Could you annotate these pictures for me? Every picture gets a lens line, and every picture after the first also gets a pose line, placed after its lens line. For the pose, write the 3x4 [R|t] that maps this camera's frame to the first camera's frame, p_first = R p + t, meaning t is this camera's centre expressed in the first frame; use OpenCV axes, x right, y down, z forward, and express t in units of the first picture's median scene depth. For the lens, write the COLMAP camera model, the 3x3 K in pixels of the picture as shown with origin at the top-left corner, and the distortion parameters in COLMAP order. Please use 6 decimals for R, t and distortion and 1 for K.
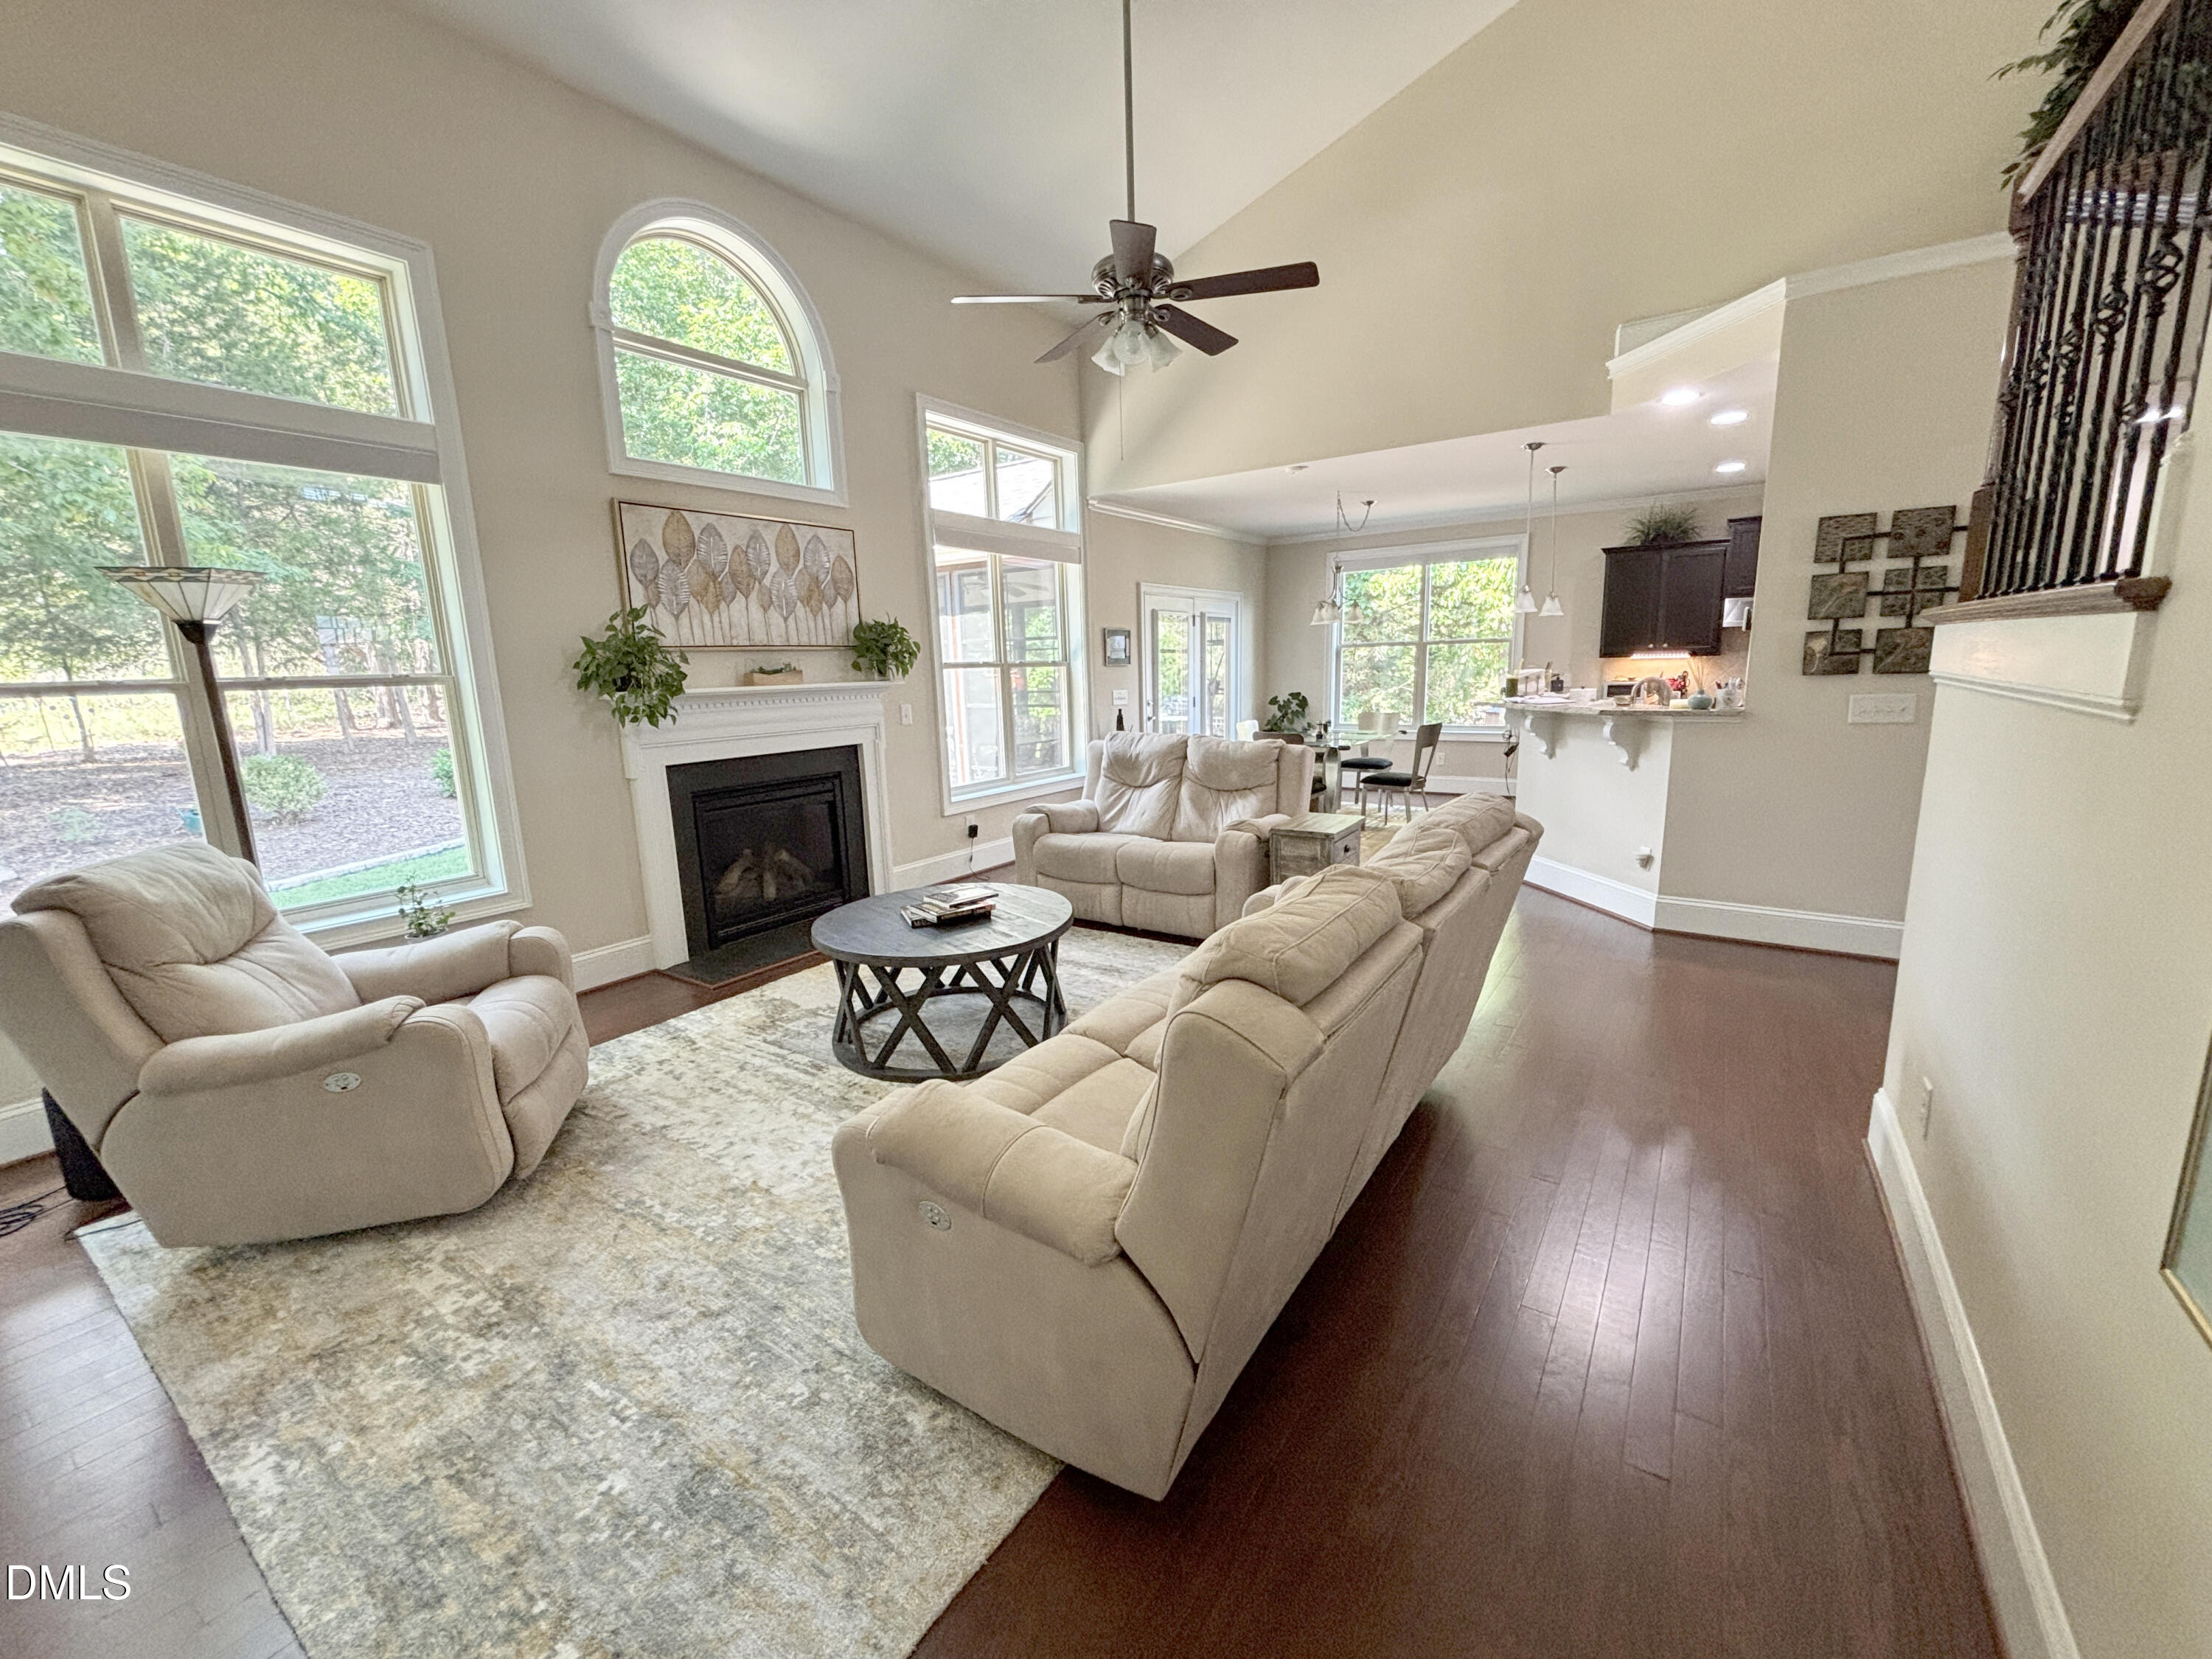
lens RADIAL K [[895.7, 0, 1106.0], [0, 895.7, 829.5], [0, 0, 1]] dist [-0.000284, -0.000523]
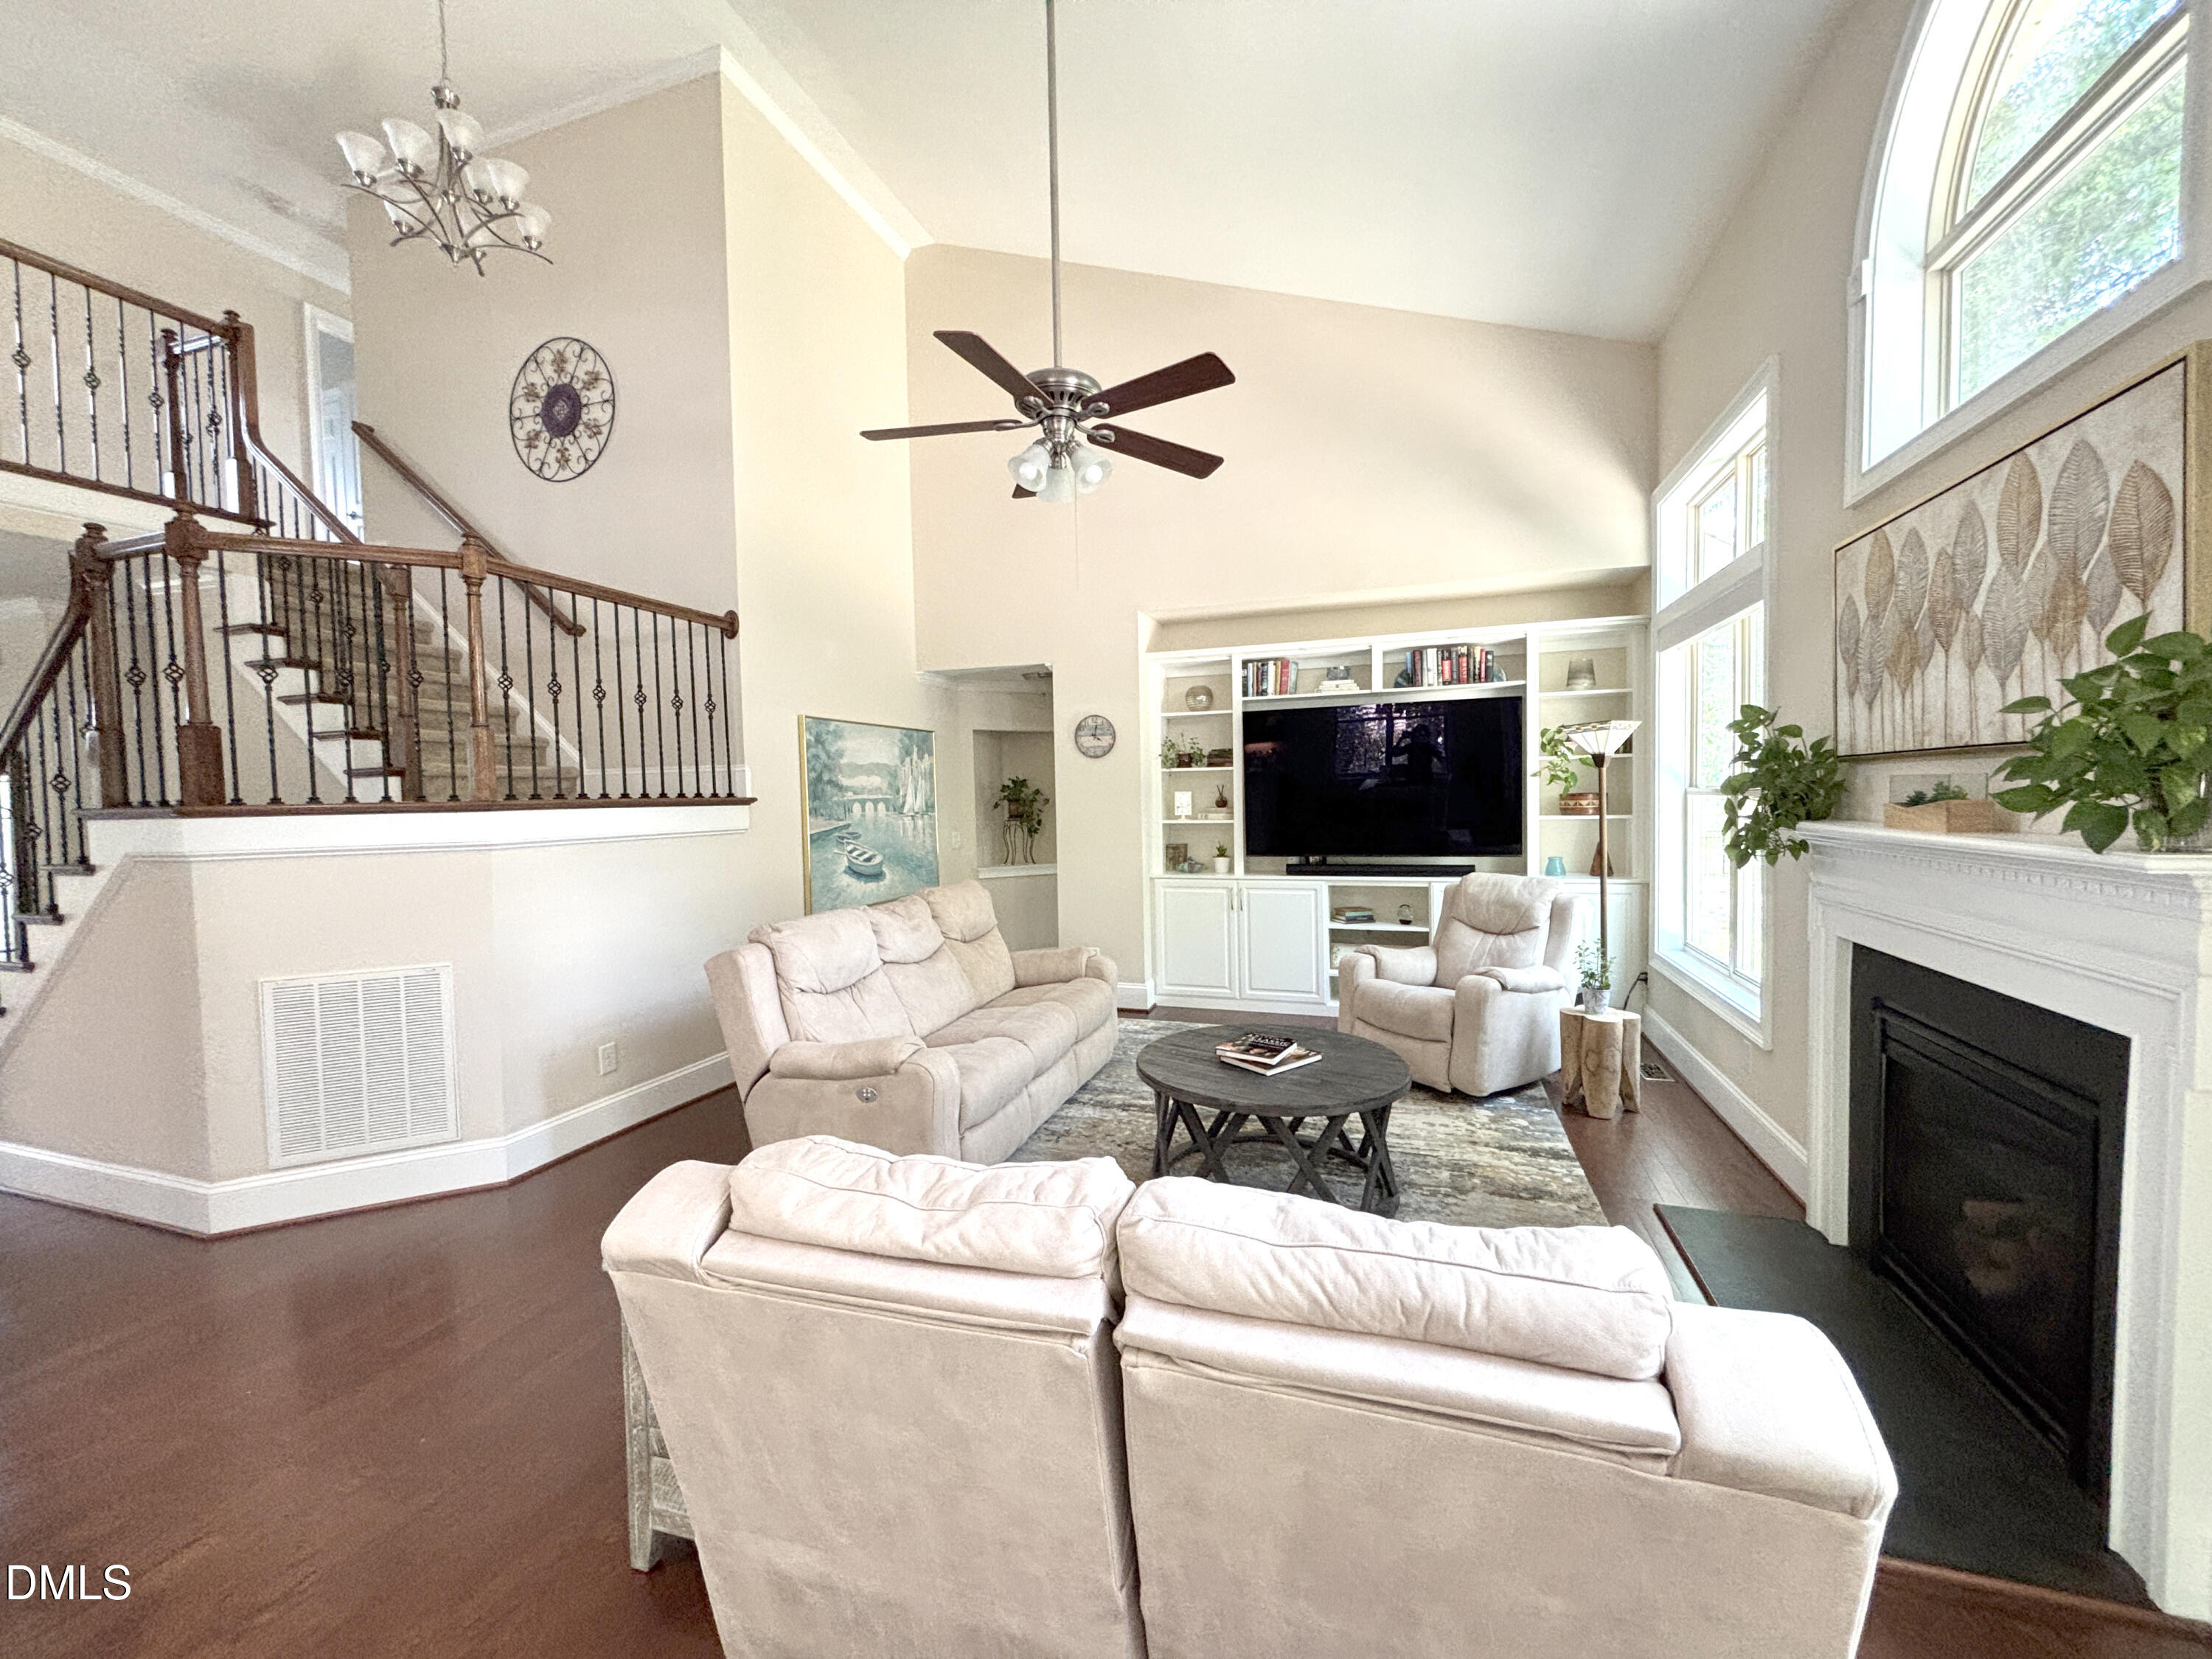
lens RADIAL K [[889.3, 0, 1109.8], [0, 889.3, 826.7], [0, 0, 1]] dist [0.002967, -0.000075]
pose [[-0.961472, 0.055362, -0.269272, 0.171661], [-0.005902, 0.975130, 0.221557, -0.262181], [0.274841, 0.214610, -0.937233, 1.311052]]
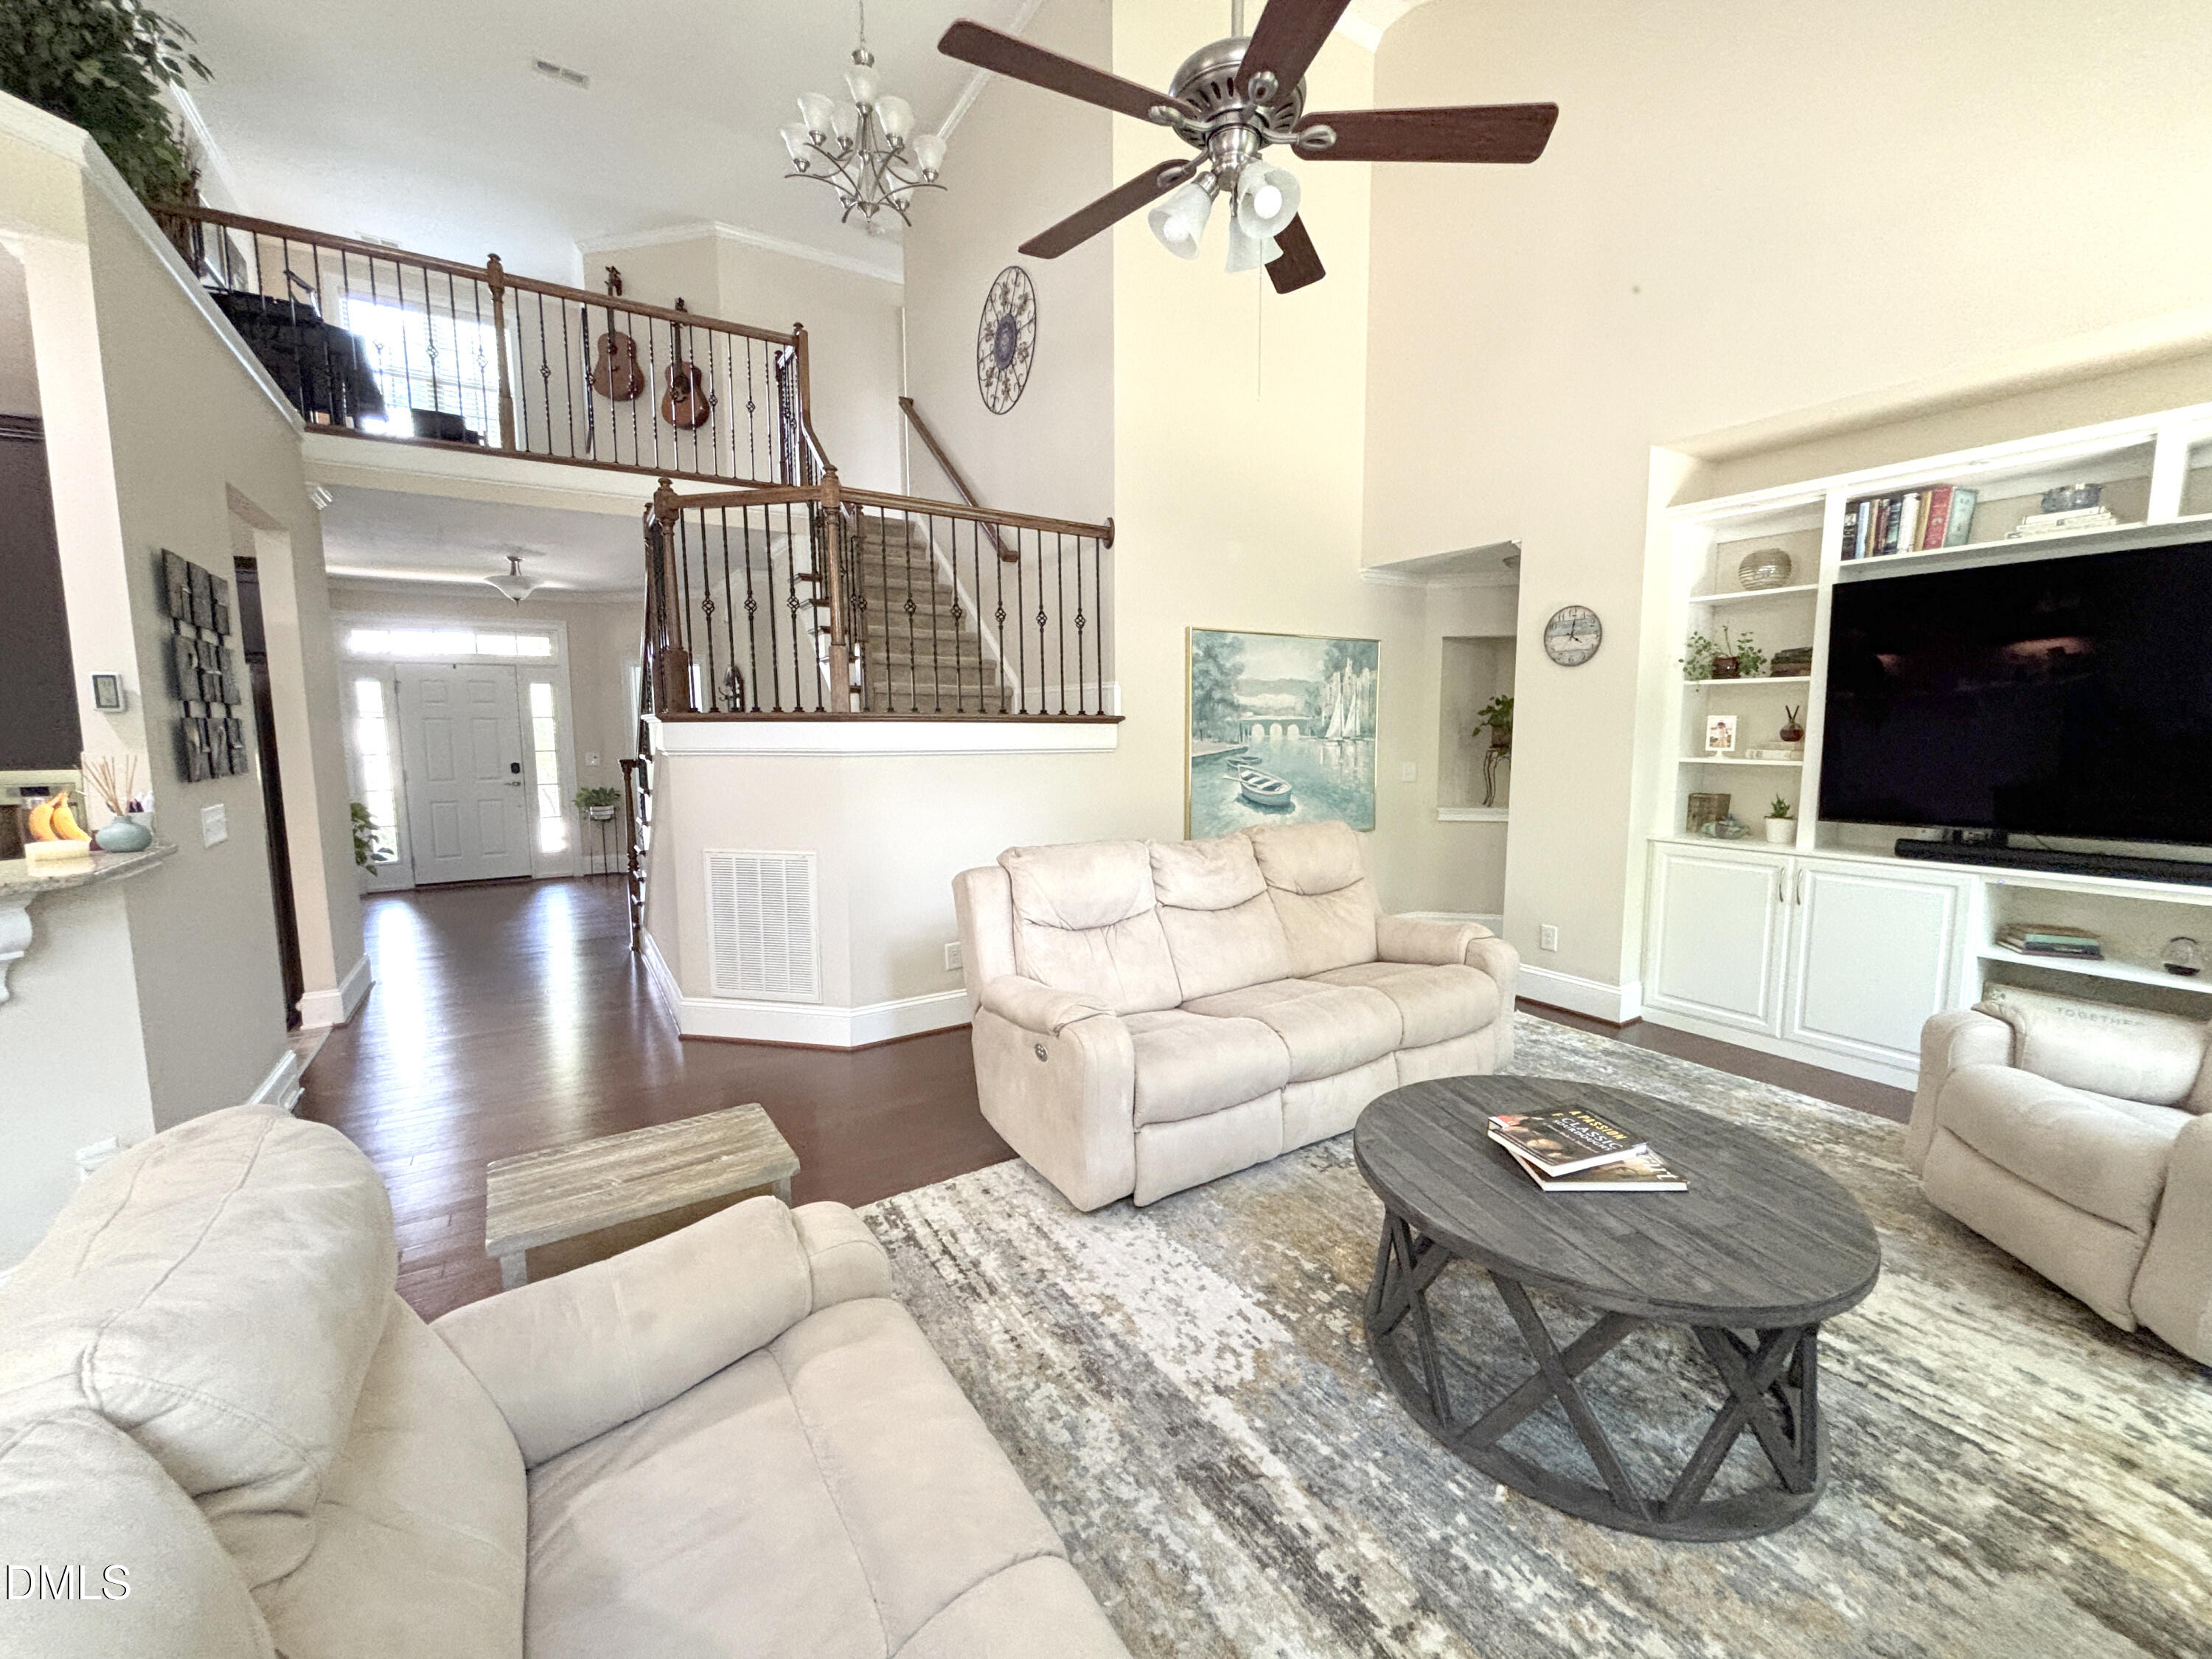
lens RADIAL K [[895.7, 0, 1106.0], [0, 895.7, 829.5], [0, 0, 1]] dist [-0.000284, -0.000523]
pose [[-0.917029, -0.017622, 0.398431, -0.087851], [0.098692, 0.957926, 0.269515, -0.212079], [-0.386417, 0.286475, -0.876706, 1.136394]]
